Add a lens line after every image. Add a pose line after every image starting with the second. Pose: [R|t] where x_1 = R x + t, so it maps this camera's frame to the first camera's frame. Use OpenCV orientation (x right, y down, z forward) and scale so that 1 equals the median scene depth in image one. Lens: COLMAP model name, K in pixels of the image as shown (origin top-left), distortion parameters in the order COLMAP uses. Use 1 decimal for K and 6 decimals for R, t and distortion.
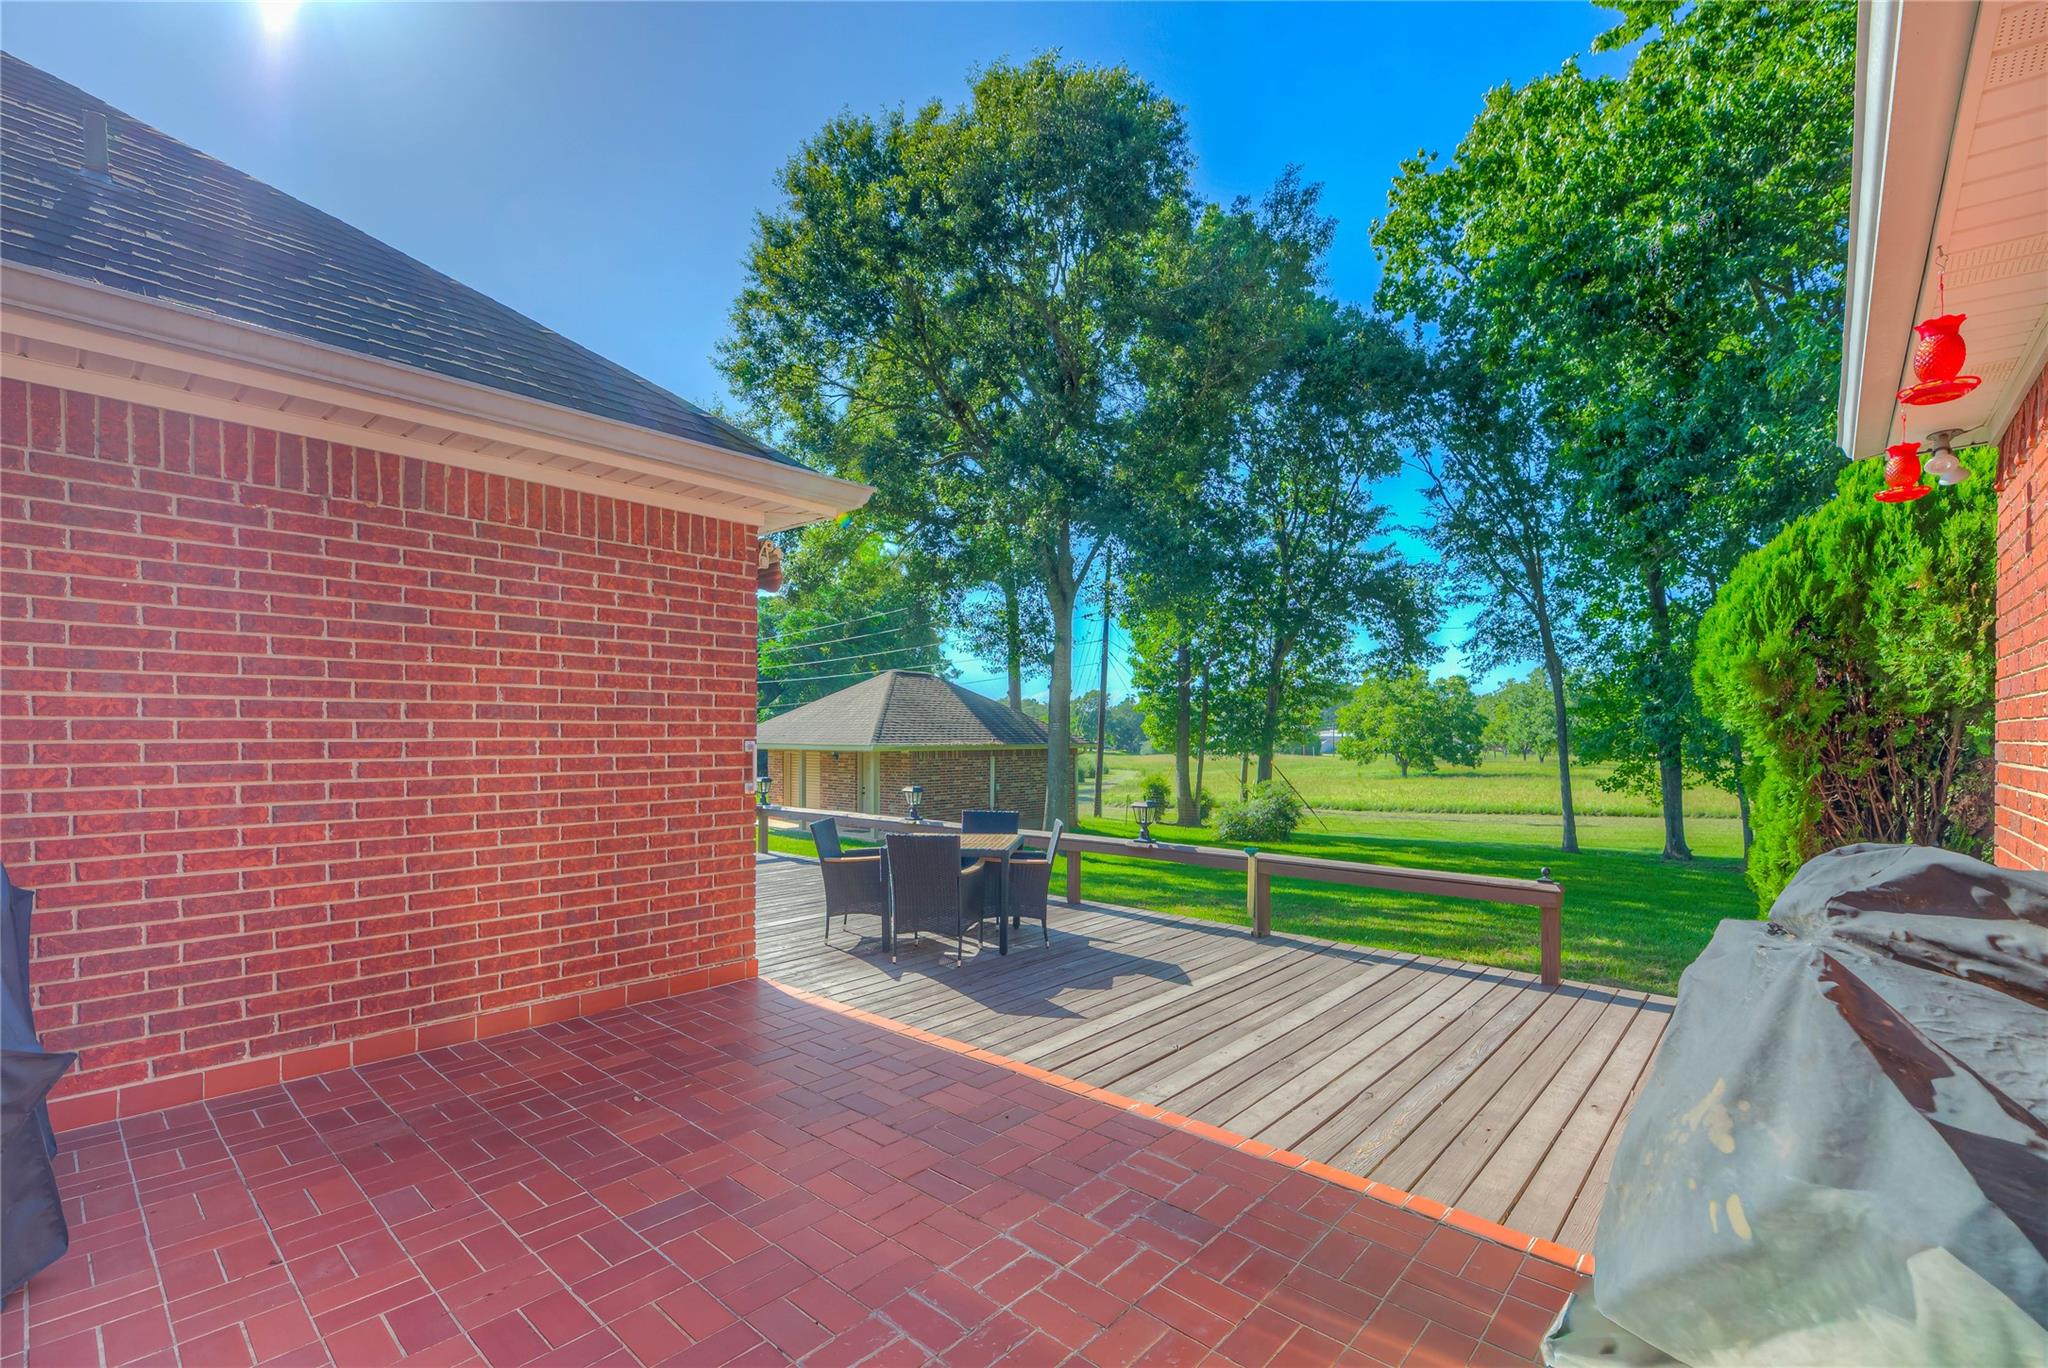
lens RADIAL K [[860.3, 0, 1099.1], [0, 860.3, 733.3], [0, 0, 1]] dist [0.012756, -0.000043]
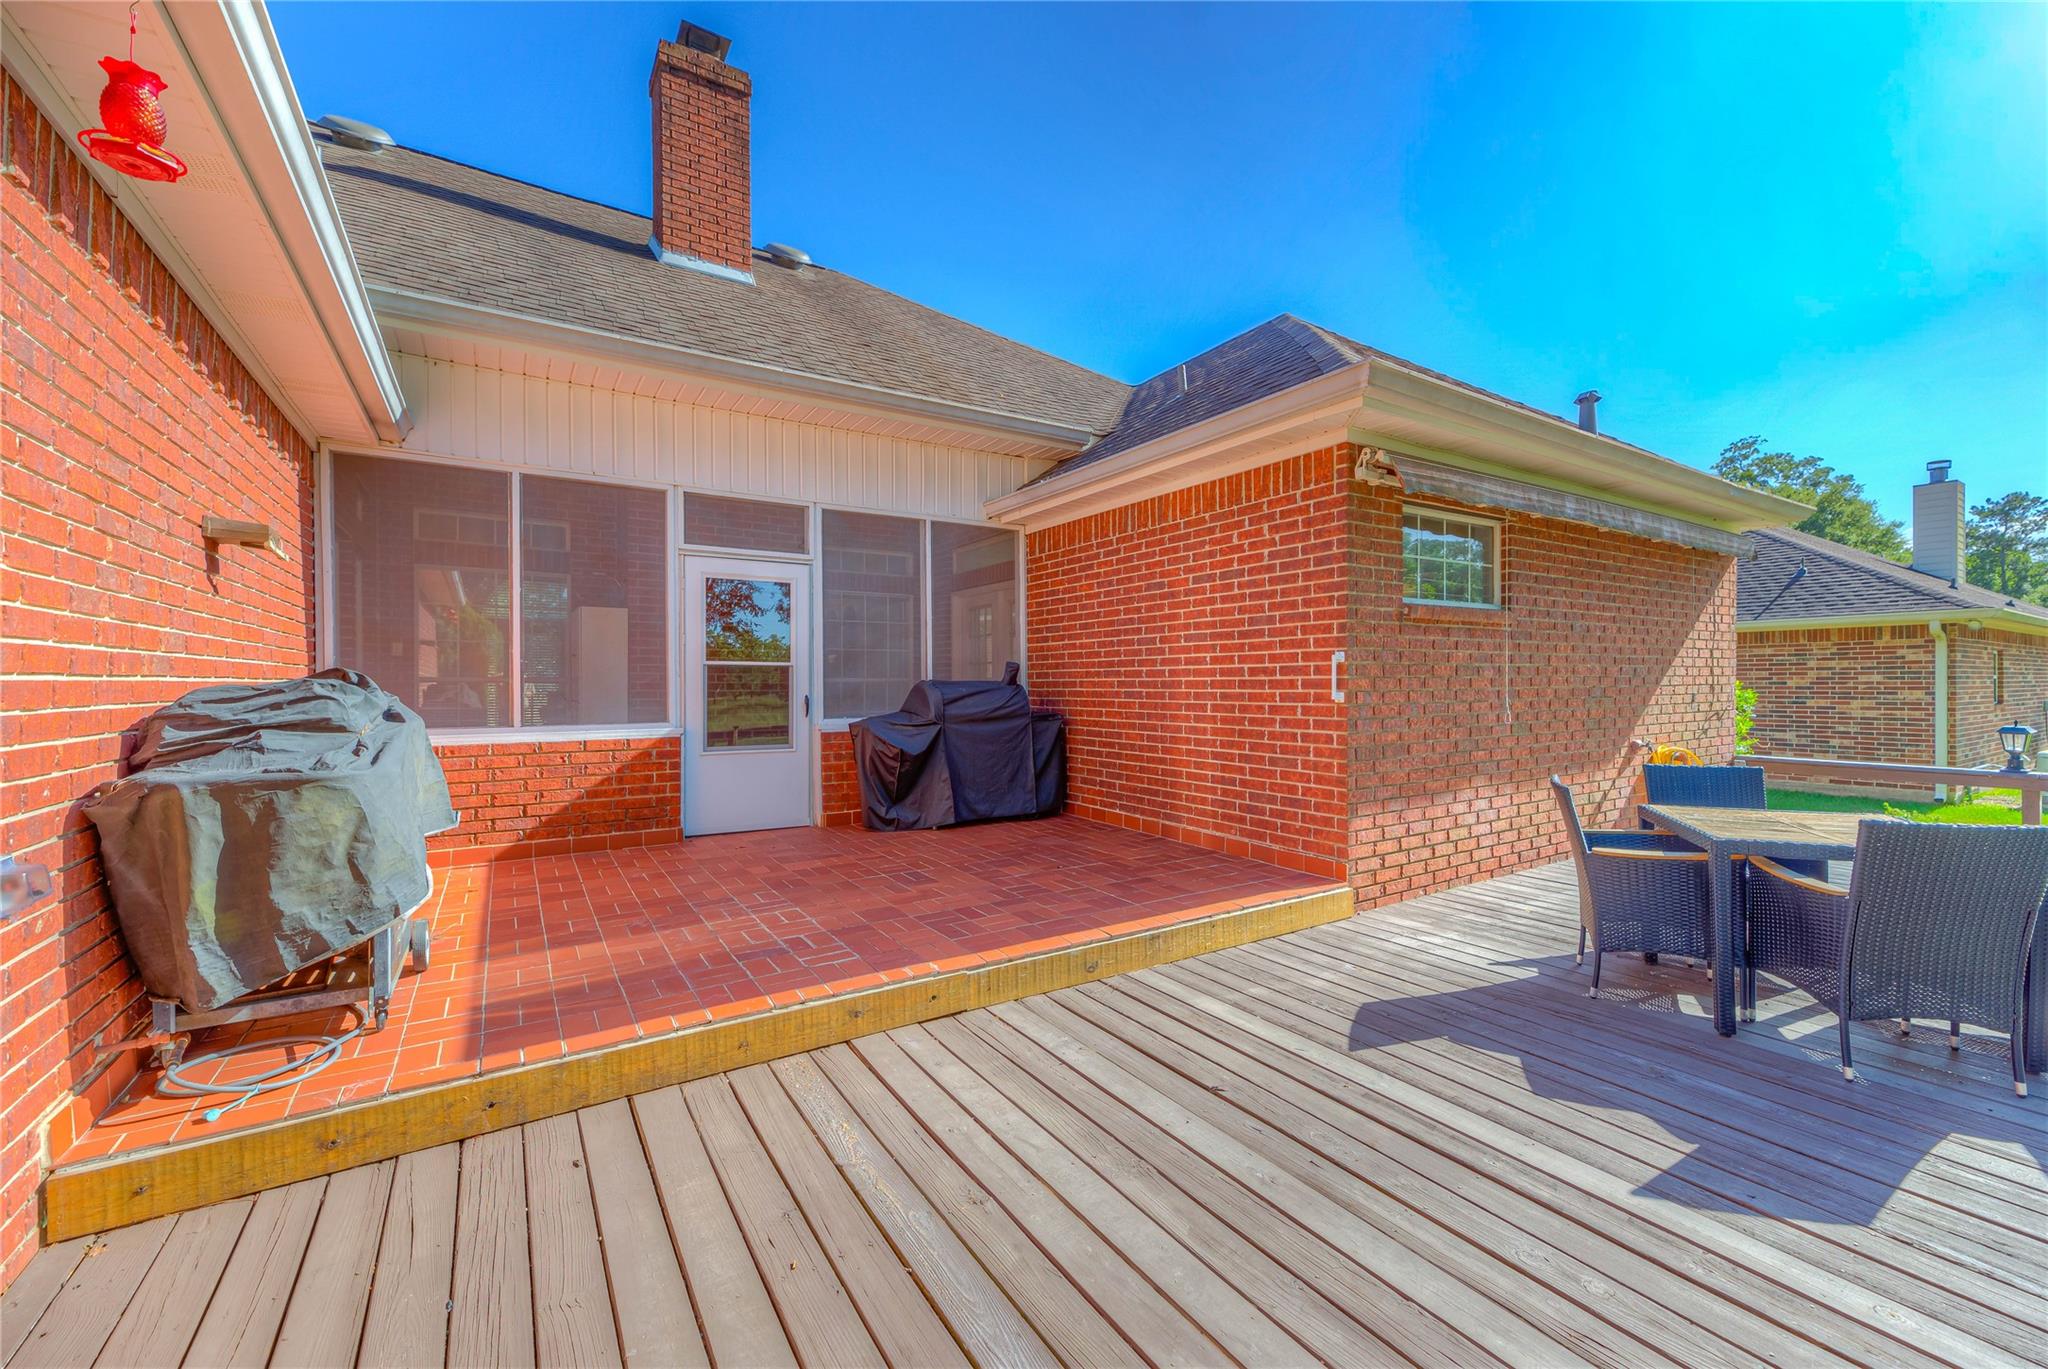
lens RADIAL K [[860.8, 0, 1026.3], [0, 860.8, 678.0], [0, 0, 1]] dist [0.014601, -0.000051]
pose [[-0.329231, -0.007664, -0.944218, 0.760431], [0.002966, 0.999954, -0.009151, 0.053164], [0.944245, -0.005813, -0.329193, 1.070740]]
